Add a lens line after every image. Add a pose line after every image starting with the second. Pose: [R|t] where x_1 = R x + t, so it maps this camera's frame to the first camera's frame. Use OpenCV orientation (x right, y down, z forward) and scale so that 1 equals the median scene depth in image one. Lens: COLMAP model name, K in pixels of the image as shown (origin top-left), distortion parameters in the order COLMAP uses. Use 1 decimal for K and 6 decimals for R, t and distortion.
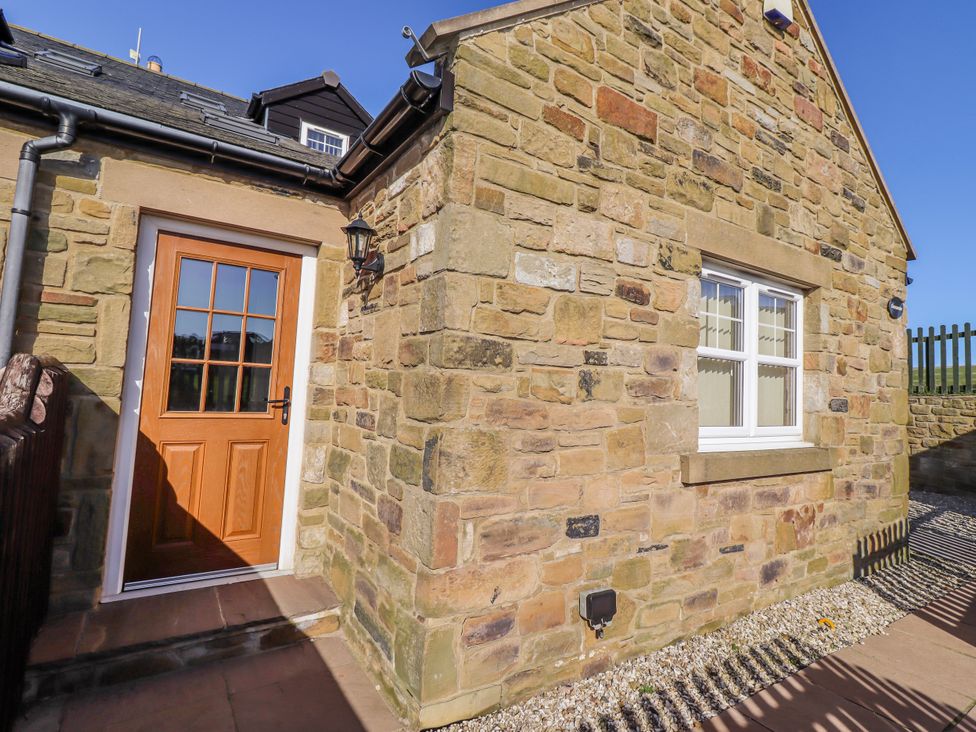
lens RADIAL K [[506.6, 0, 496.0], [0, 506.6, 349.8], [0, 0, 1]] dist [0.003664, -0.000765]
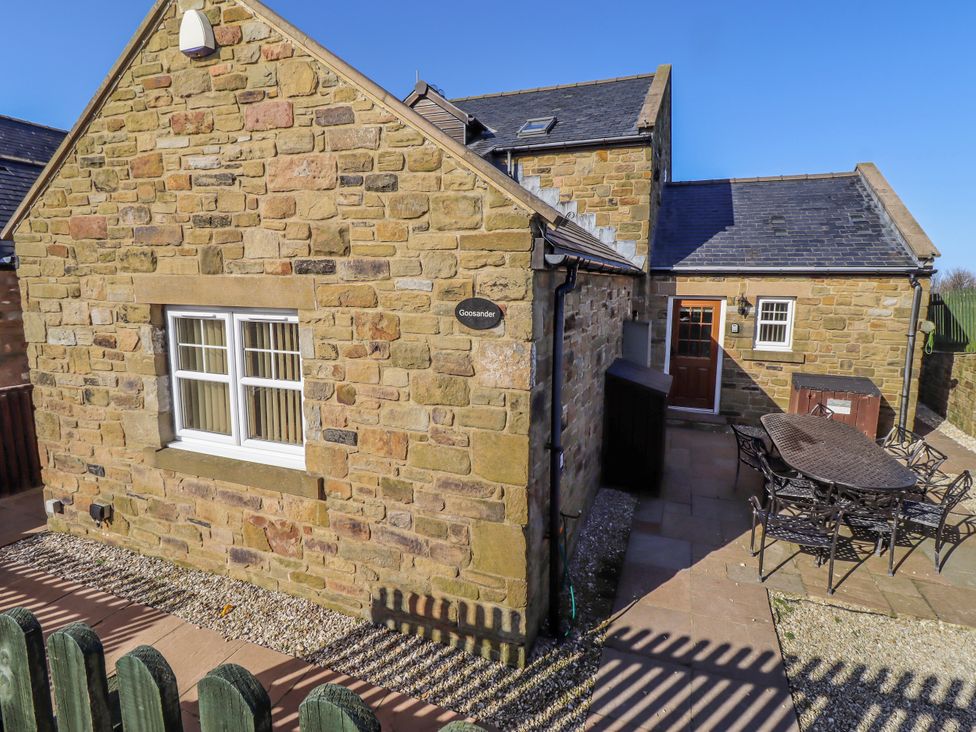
lens RADIAL K [[506.6, 0, 496.0], [0, 506.6, 349.8], [0, 0, 1]] dist [0.003664, -0.000765]
pose [[0.582142, 0.068209, -0.810221, 2.266323], [0.076059, 0.987537, 0.137785, -0.212169], [0.809522, -0.141835, 0.569699, 1.067499]]
